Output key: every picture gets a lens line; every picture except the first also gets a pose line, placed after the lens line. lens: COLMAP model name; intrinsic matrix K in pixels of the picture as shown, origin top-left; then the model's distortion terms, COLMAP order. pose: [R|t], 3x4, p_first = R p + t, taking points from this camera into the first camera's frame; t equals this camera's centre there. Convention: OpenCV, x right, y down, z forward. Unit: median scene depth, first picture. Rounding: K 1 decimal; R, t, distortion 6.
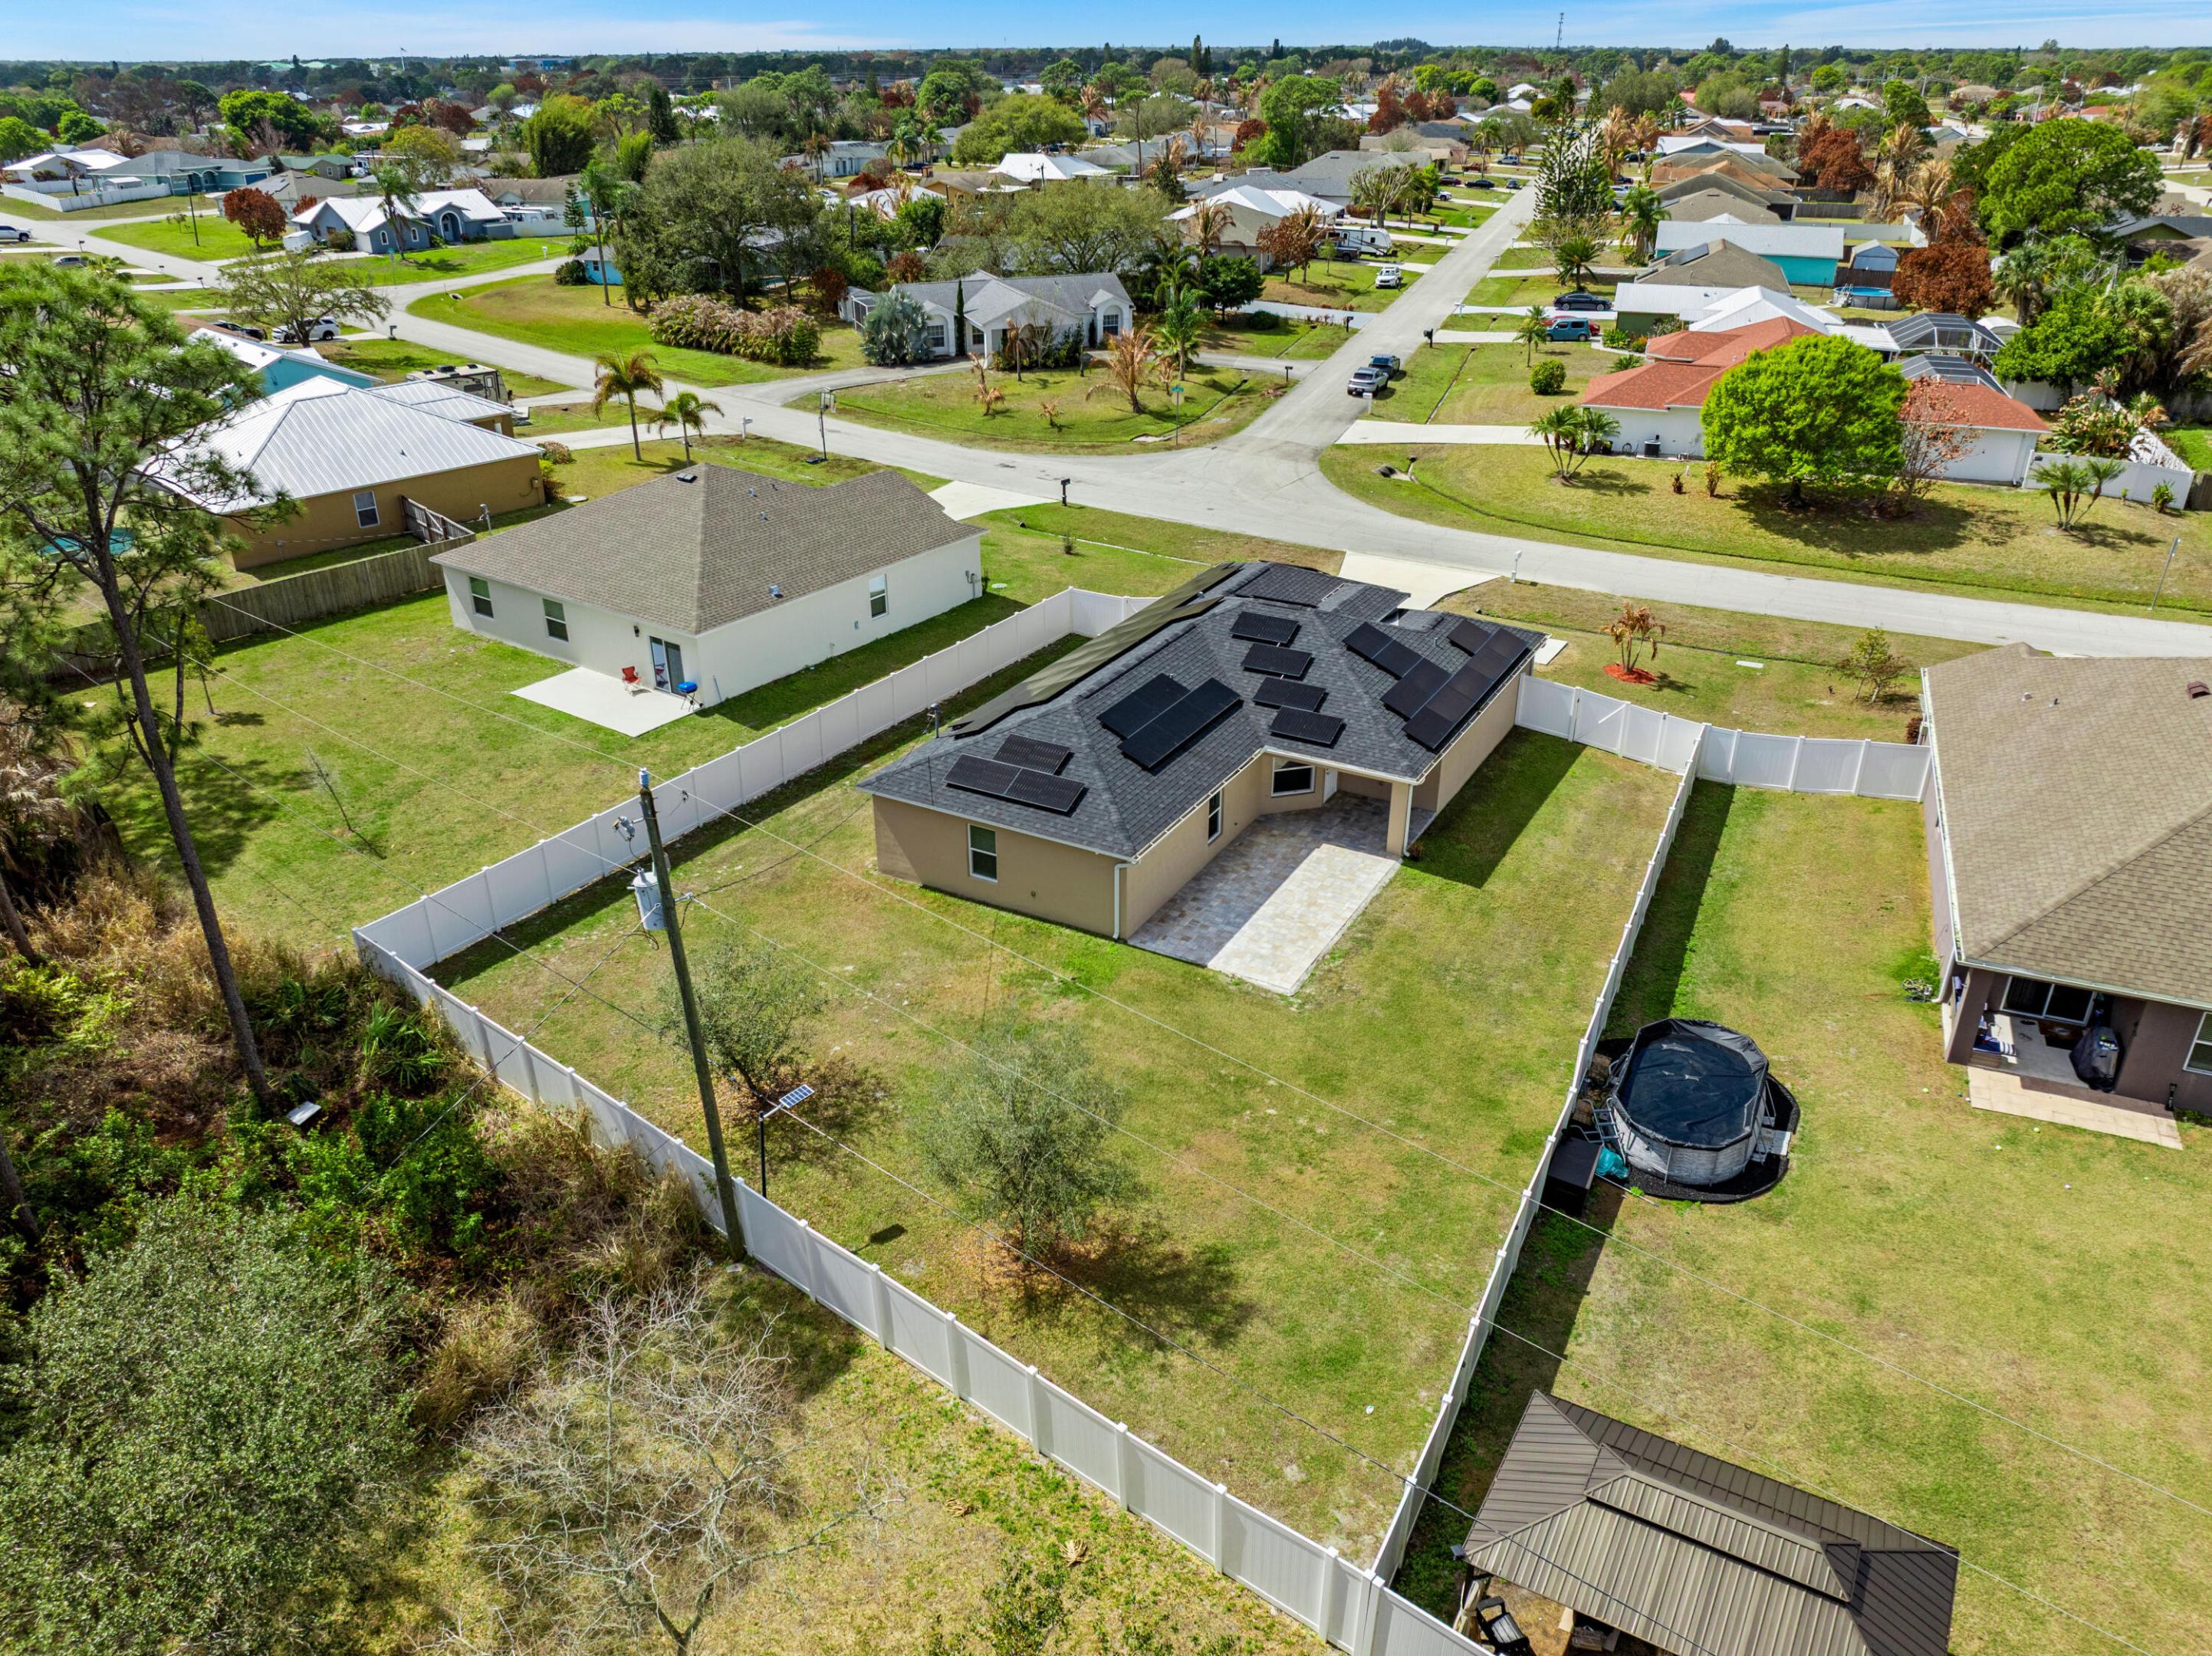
lens RADIAL K [[1555.4, 0, 1106.0], [0, 1555.4, 828.0], [0, 0, 1]] dist [-0.046186, 0.001277]
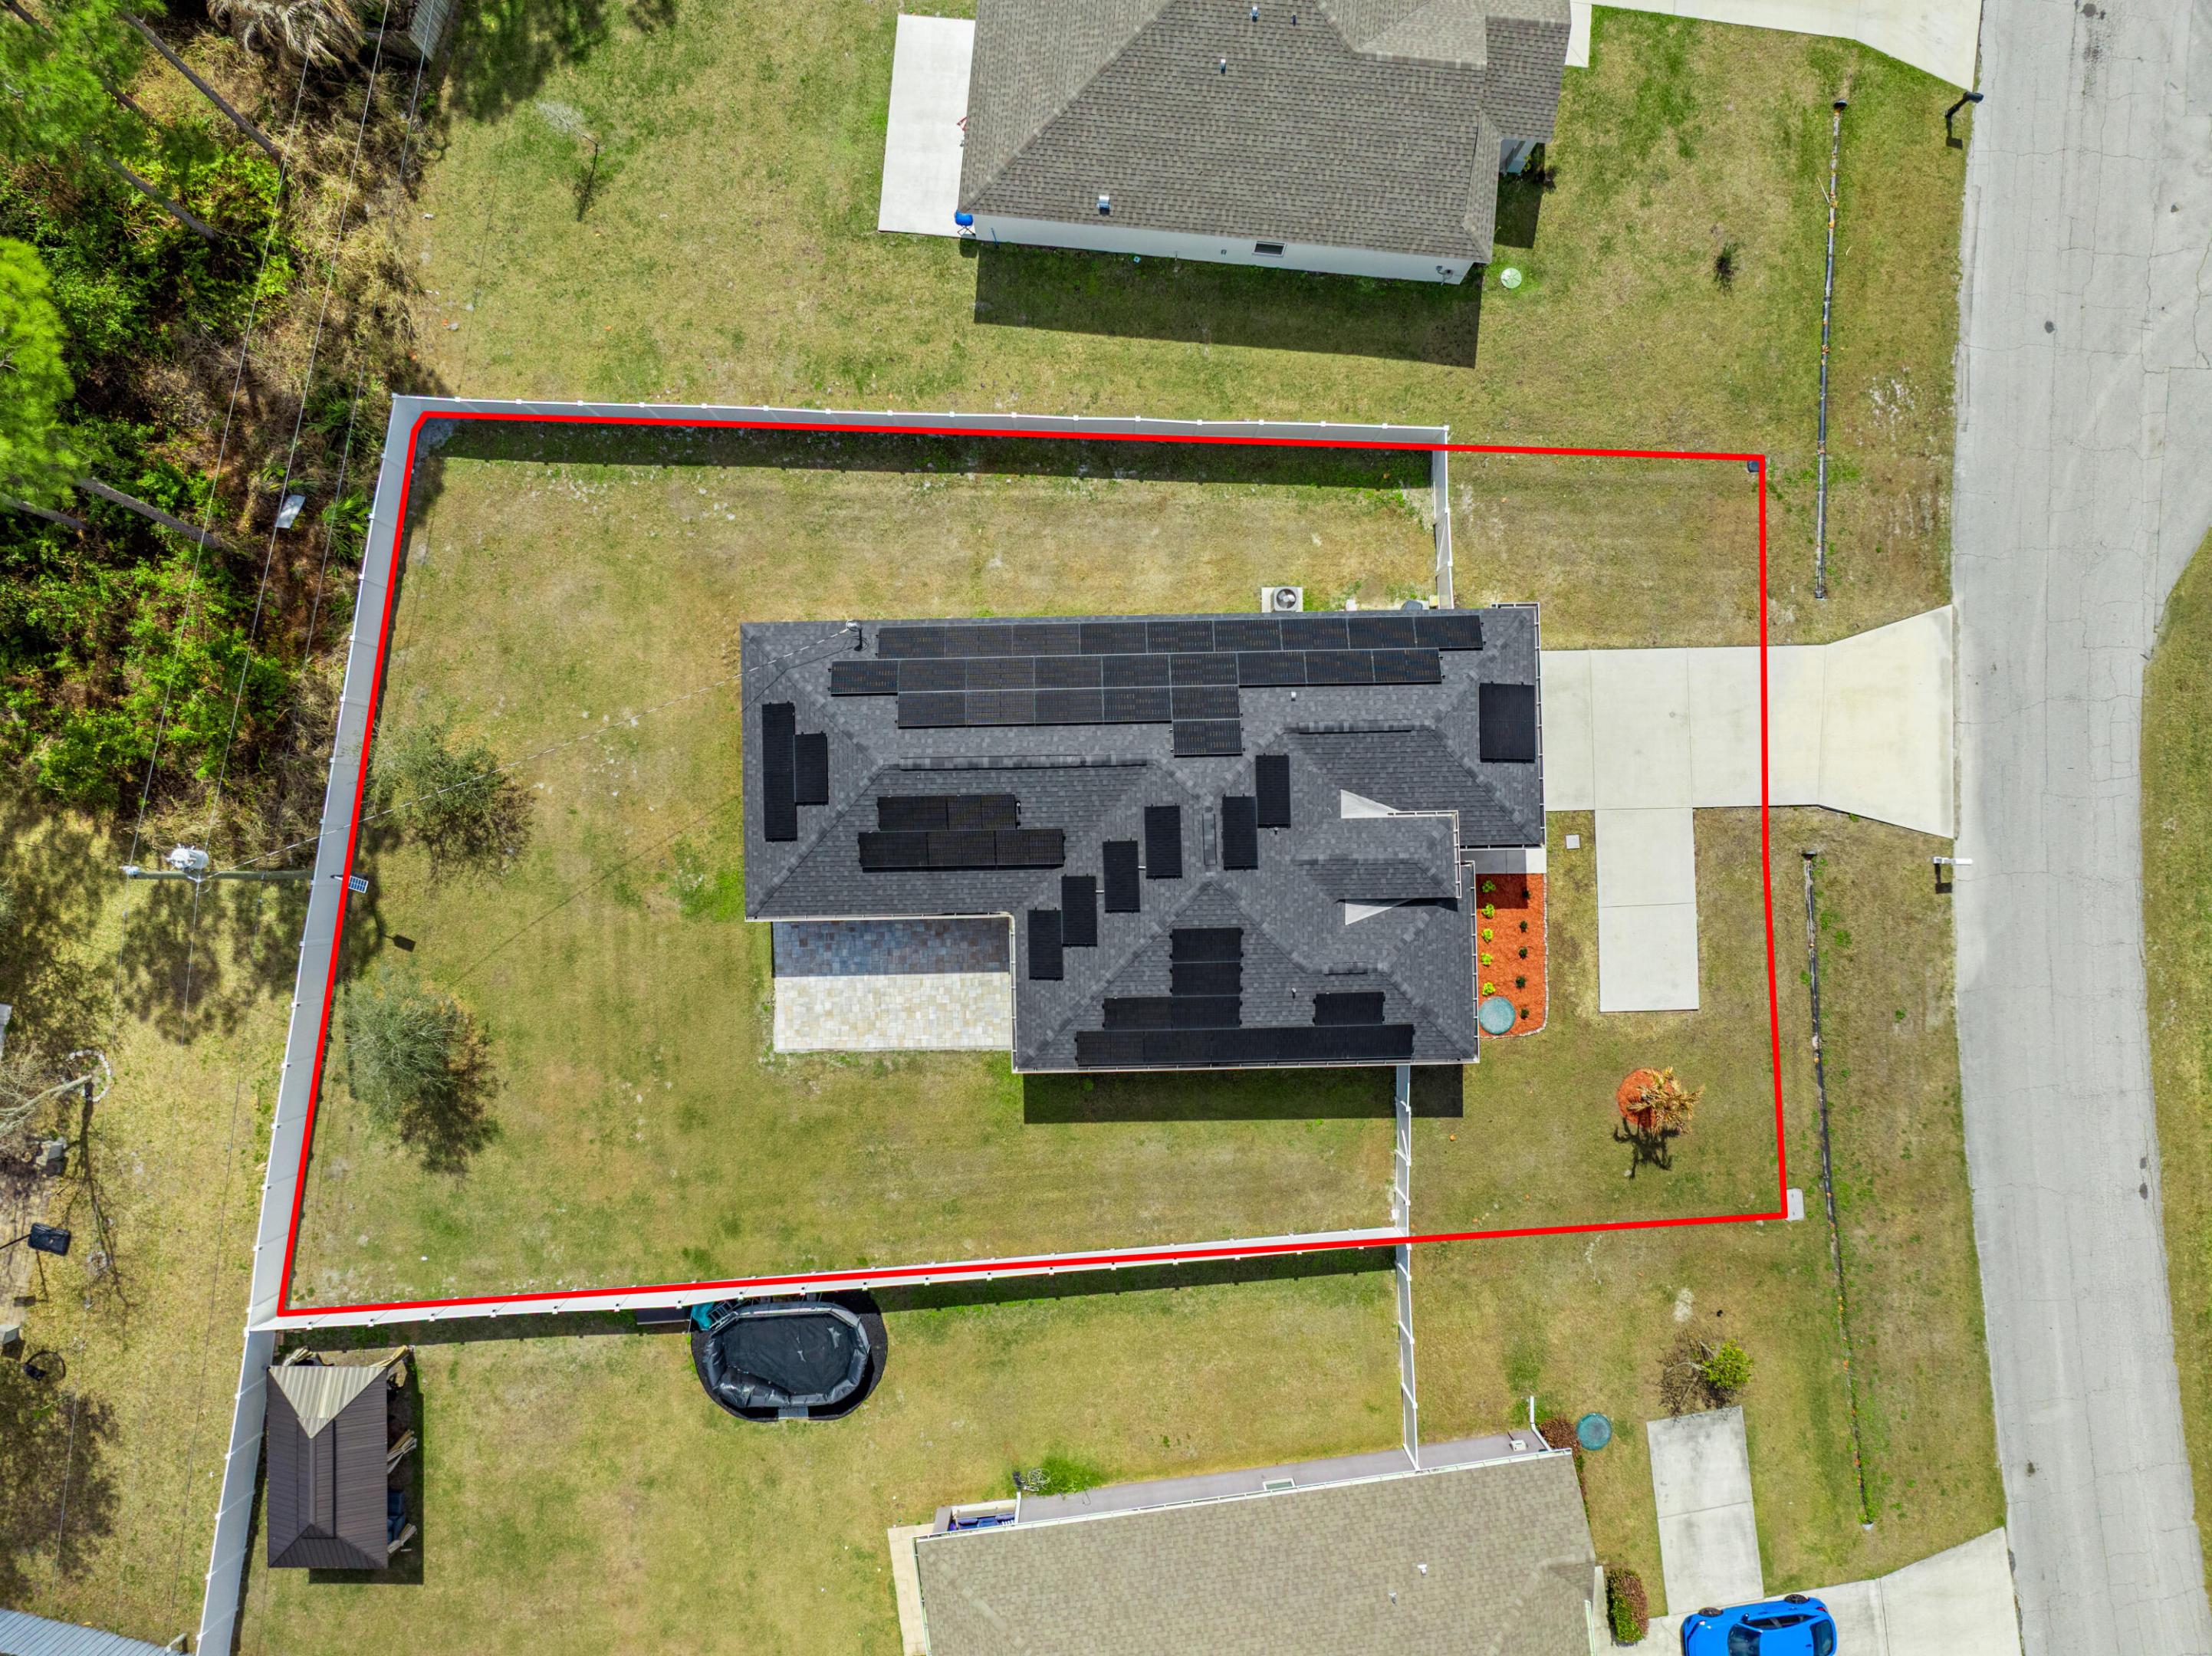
lens RADIAL K [[1555.4, 0, 1106.0], [0, 1555.4, 828.0], [0, 0, 1]] dist [-0.046186, 0.001277]
pose [[0.509624, 0.860386, 0.004389, 0.079086], [-0.393839, 0.228737, 0.890264, -0.983746], [0.764967, -0.455428, 0.455424, 0.601994]]
